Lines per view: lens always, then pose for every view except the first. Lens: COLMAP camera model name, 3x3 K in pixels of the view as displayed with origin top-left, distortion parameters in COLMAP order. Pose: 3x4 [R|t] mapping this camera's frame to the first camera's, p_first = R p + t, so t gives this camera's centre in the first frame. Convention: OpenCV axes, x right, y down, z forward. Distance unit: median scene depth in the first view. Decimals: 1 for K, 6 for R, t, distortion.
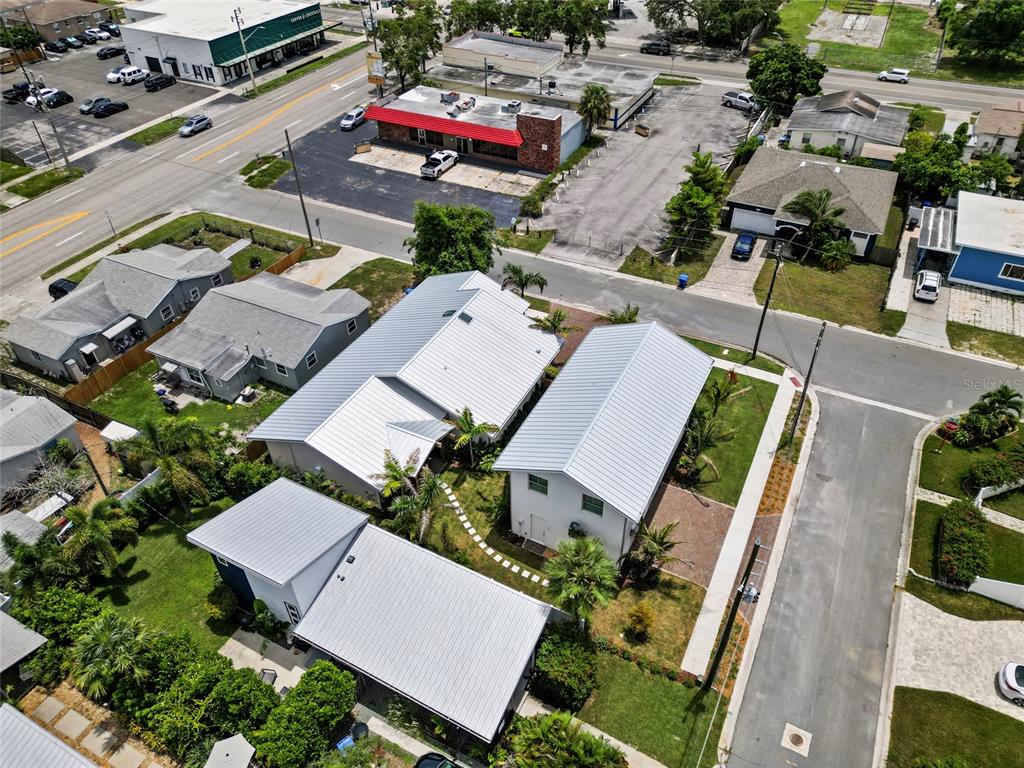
lens RADIAL K [[717.9, 0, 512.0], [0, 717.9, 384.0], [0, 0, 1]] dist [0.033190, -0.005743]
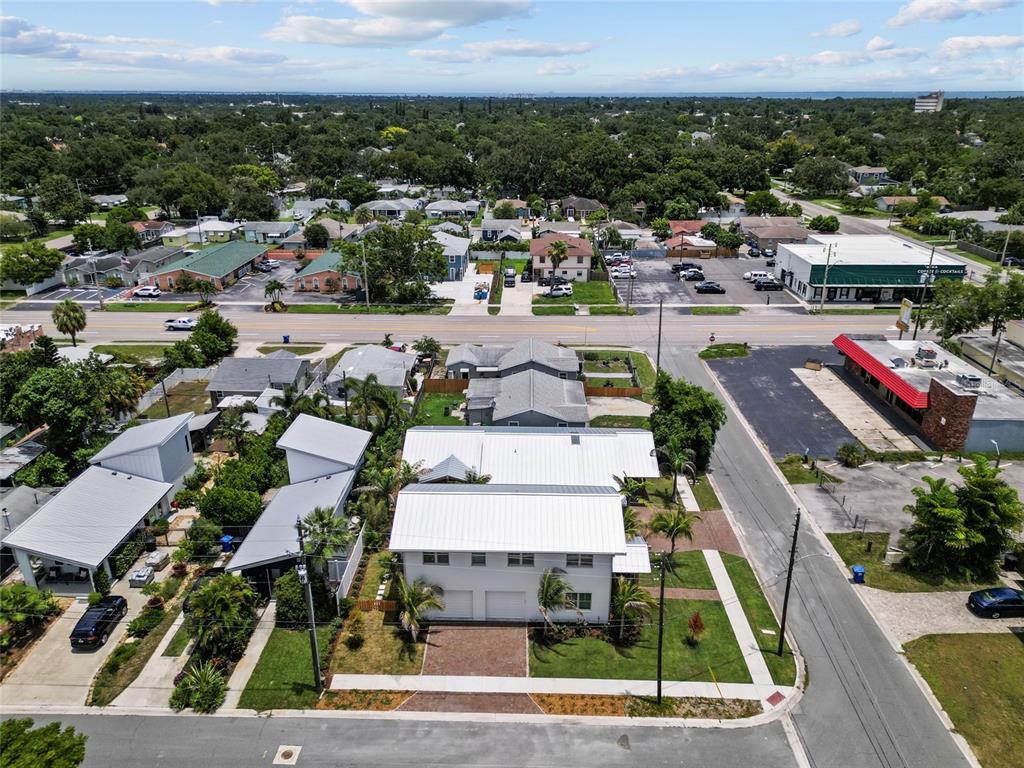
lens RADIAL K [[737.8, 0, 512.0], [0, 737.8, 384.0], [0, 0, 1]] dist [0.032901, -0.009825]
pose [[0.433666, 0.342561, -0.833418, 0.892036], [-0.585990, 0.809836, 0.027951, -0.143970], [0.684507, 0.476253, 0.551936, 0.223880]]
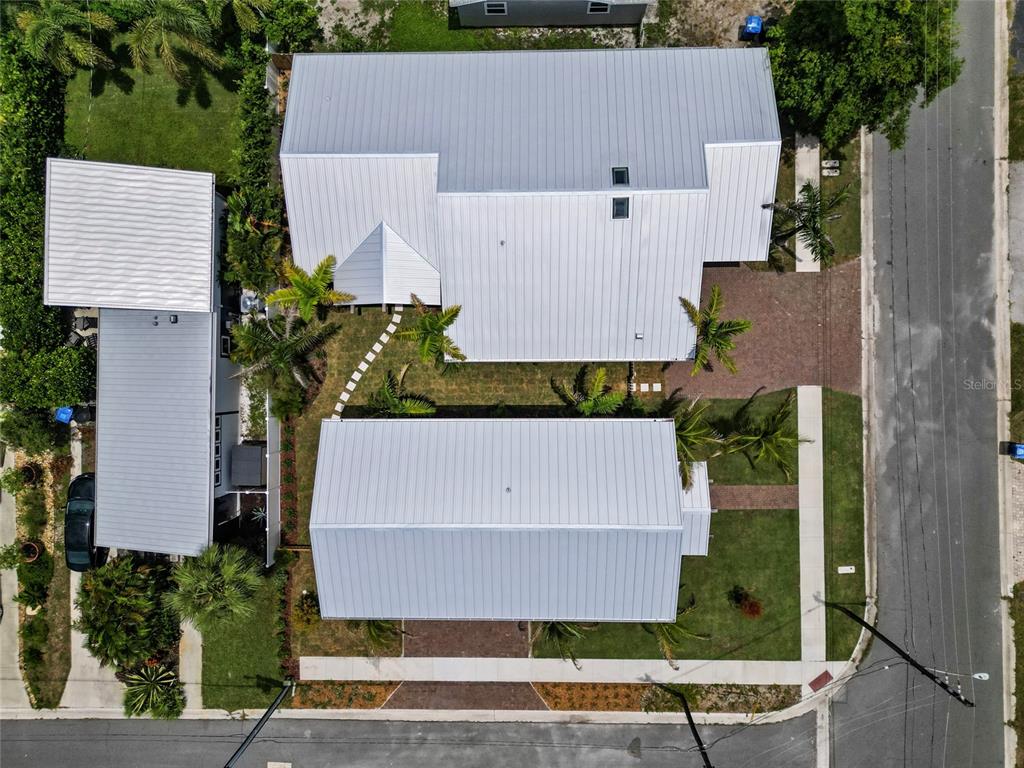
lens RADIAL K [[737.8, 0, 512.0], [0, 737.8, 384.0], [0, 0, 1]] dist [0.032901, -0.009825]
pose [[0.455740, 0.890091, -0.006243, 0.028891], [-0.555771, 0.290028, 0.779103, -0.495857], [0.695283, -0.351599, 0.626865, 0.513060]]
